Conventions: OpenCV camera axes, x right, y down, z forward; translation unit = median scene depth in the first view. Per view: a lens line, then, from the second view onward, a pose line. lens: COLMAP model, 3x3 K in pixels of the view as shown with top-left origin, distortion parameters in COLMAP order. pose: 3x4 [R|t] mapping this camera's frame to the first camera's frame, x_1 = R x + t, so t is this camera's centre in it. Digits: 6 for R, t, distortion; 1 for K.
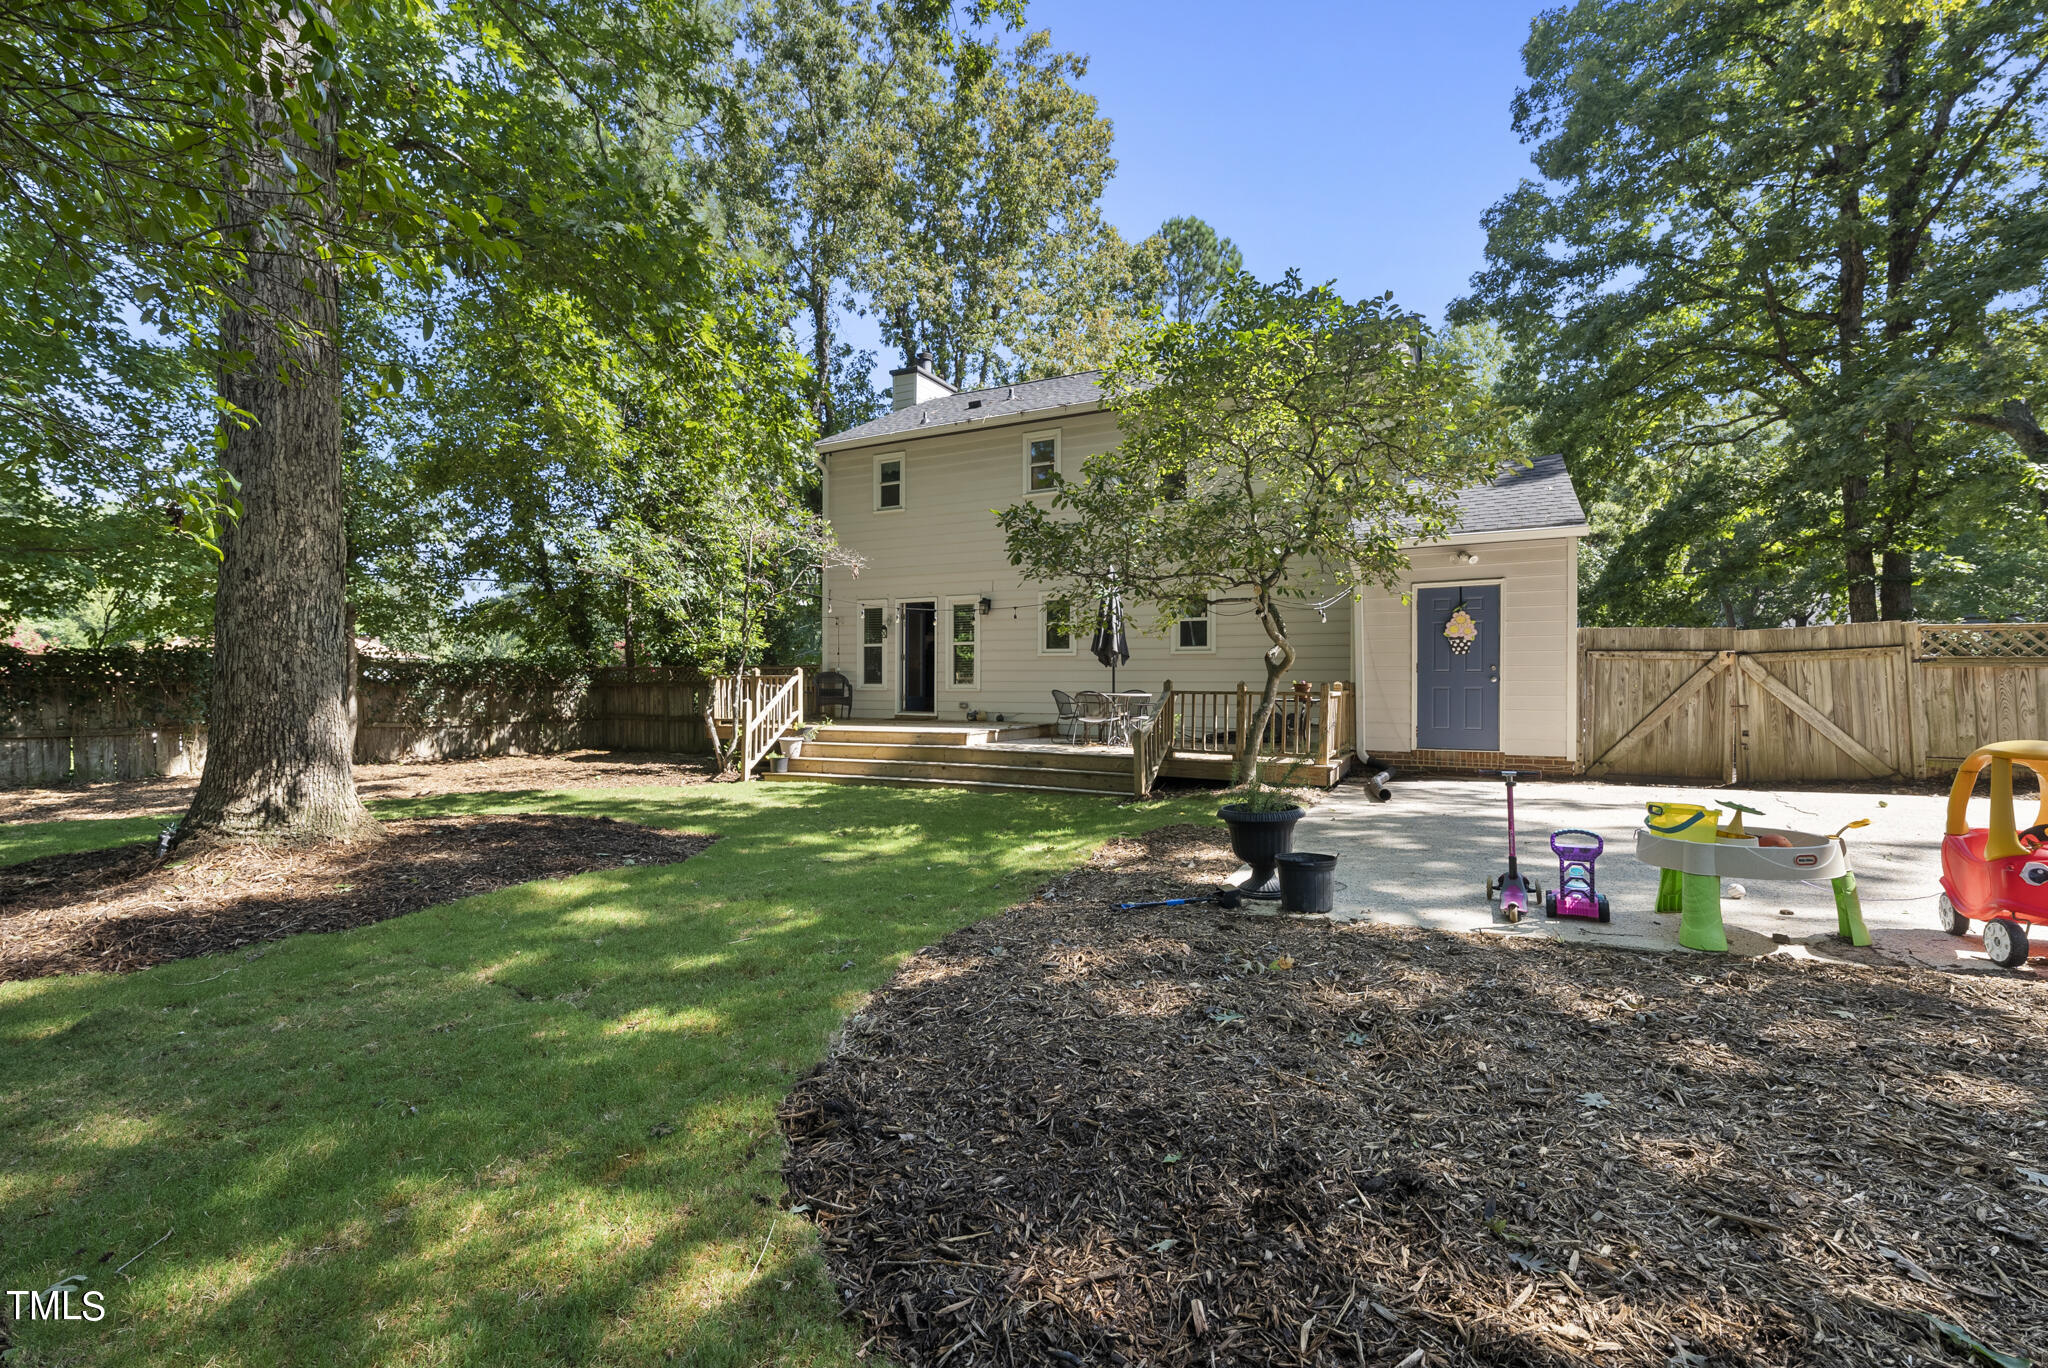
lens RADIAL K [[868.0, 0, 1017.1], [0, 868.0, 679.9], [0, 0, 1]] dist [0.003470, 0.000192]
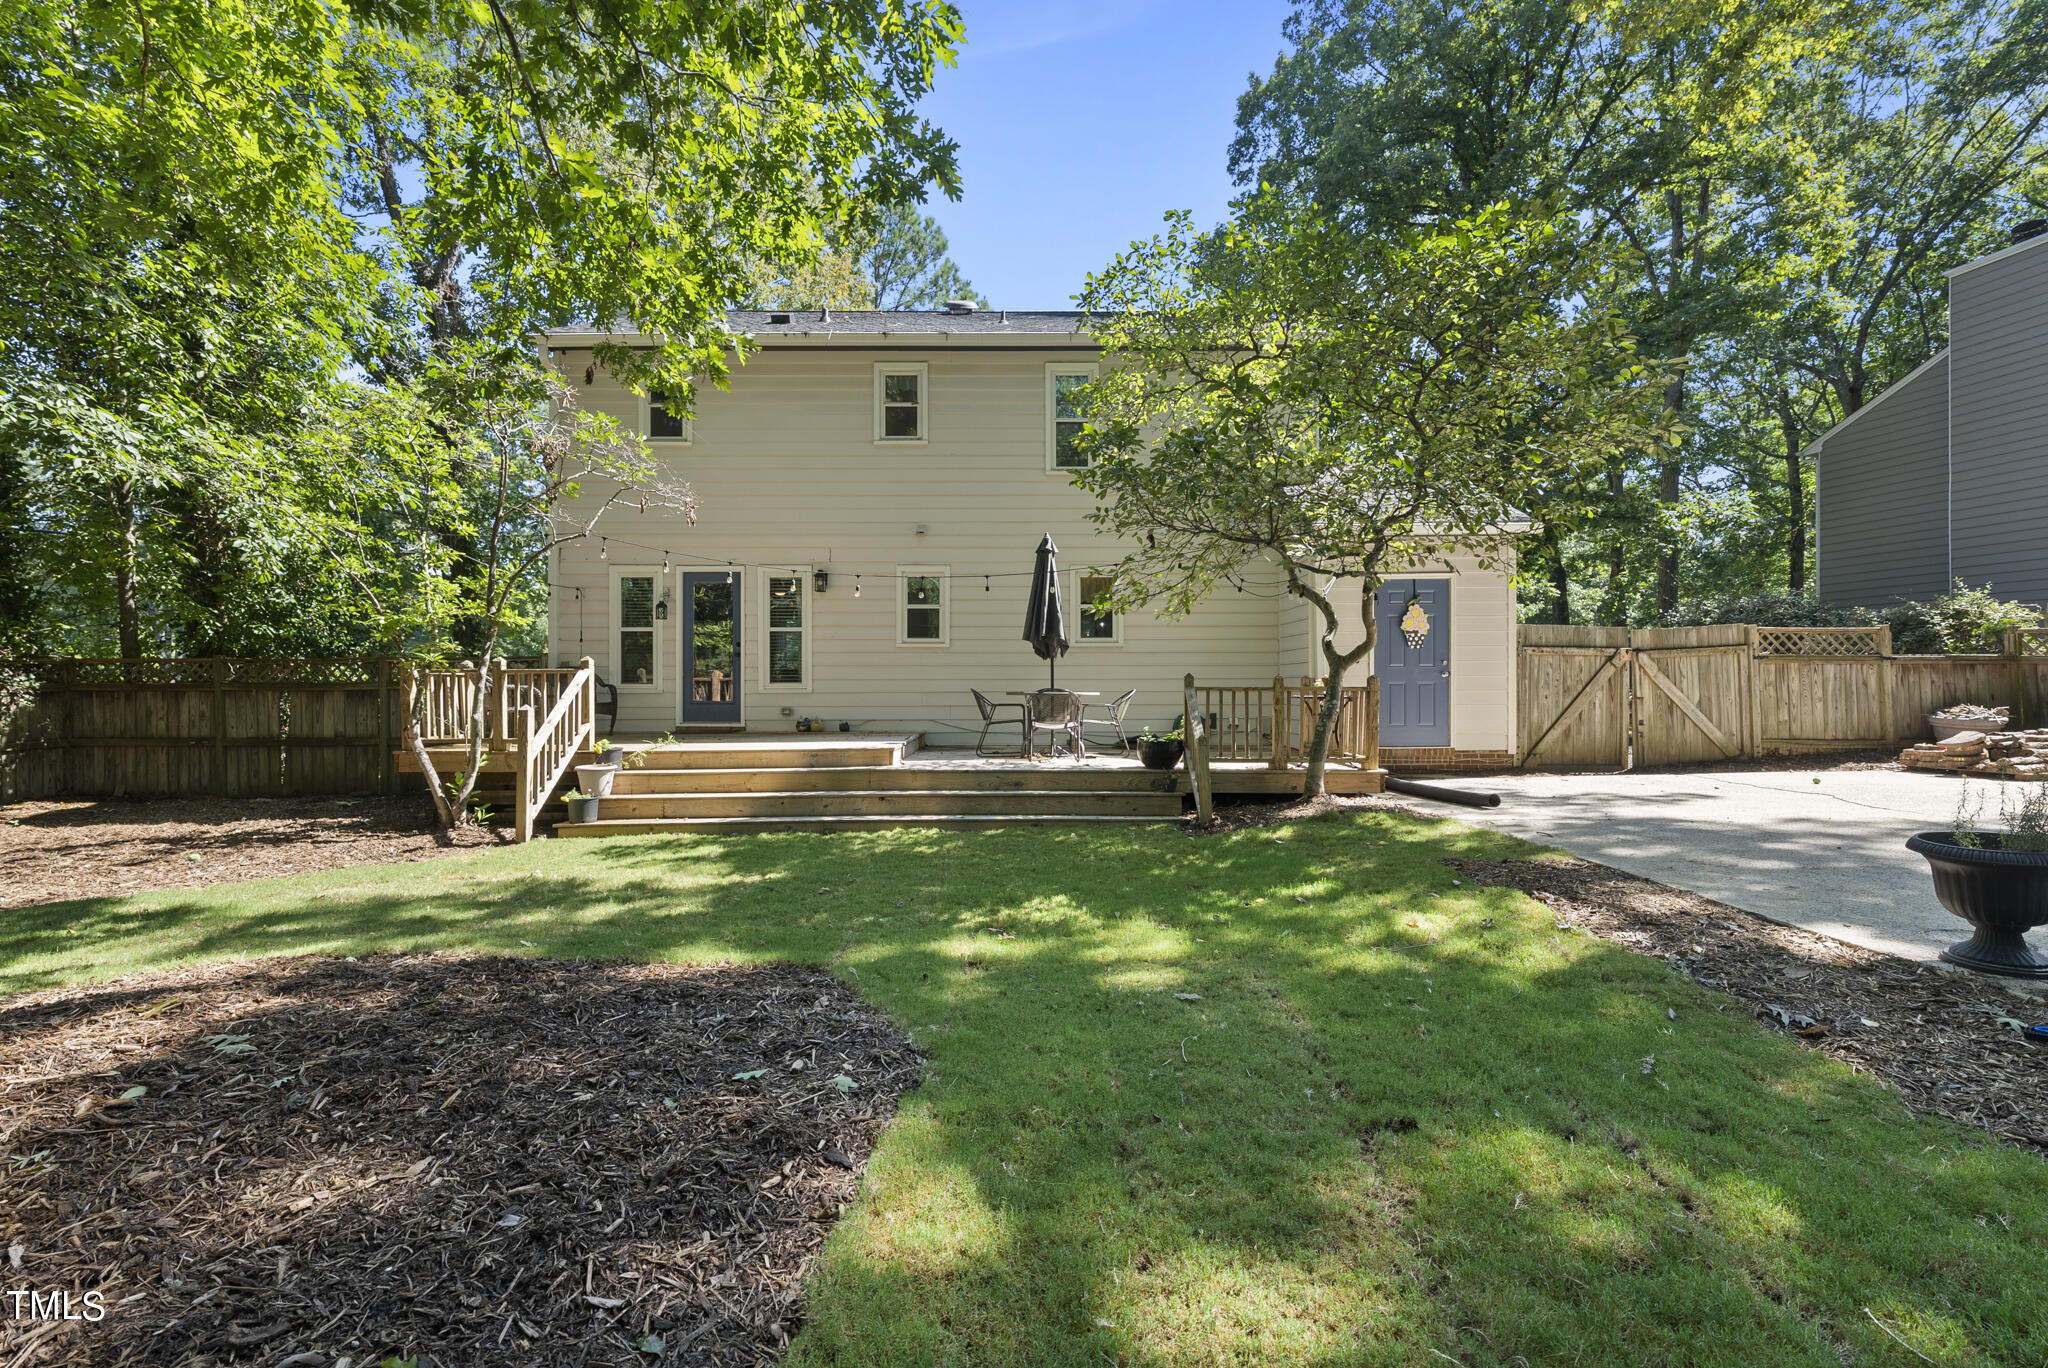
lens RADIAL K [[868.0, 0, 1021.5], [0, 868.0, 684.0], [0, 0, 1]] dist [0.003470, 0.000192]
pose [[0.886236, -0.002332, 0.463228, -0.285095], [0.003364, 0.999993, -0.001401, 0.008555], [-0.463221, 0.002799, 0.886238, 0.294721]]
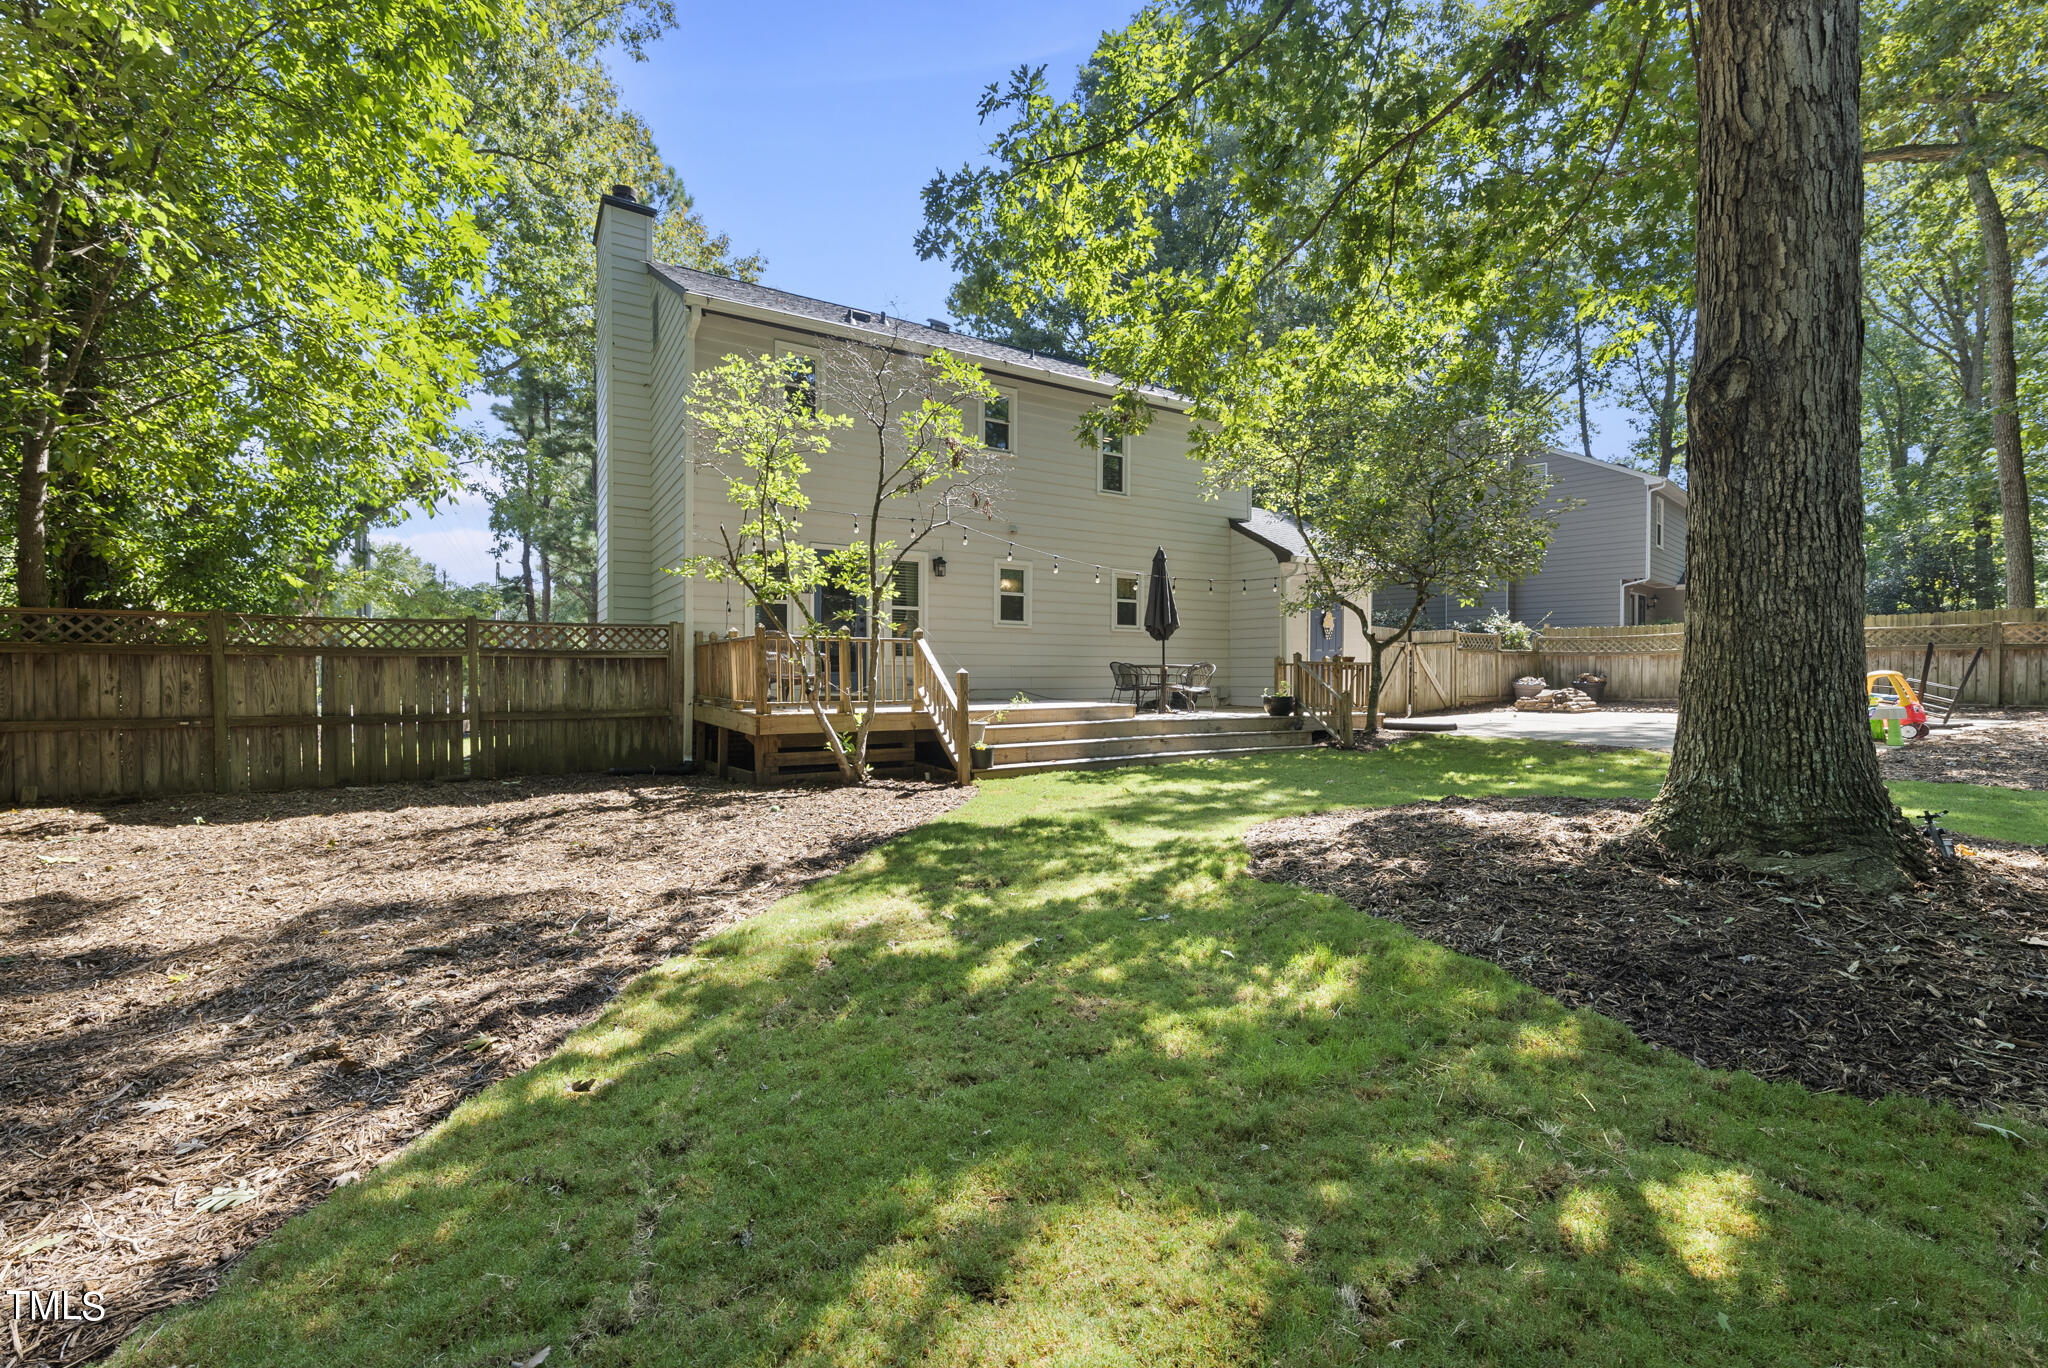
lens RADIAL K [[868.0, 0, 1036.6], [0, 868.0, 682.5], [0, 0, 1]] dist [0.003470, 0.000192]
pose [[0.506154, -0.010781, 0.862376, -0.893740], [-0.003697, 0.999886, 0.014670, 0.021179], [-0.862435, -0.010613, 0.506056, 0.581500]]
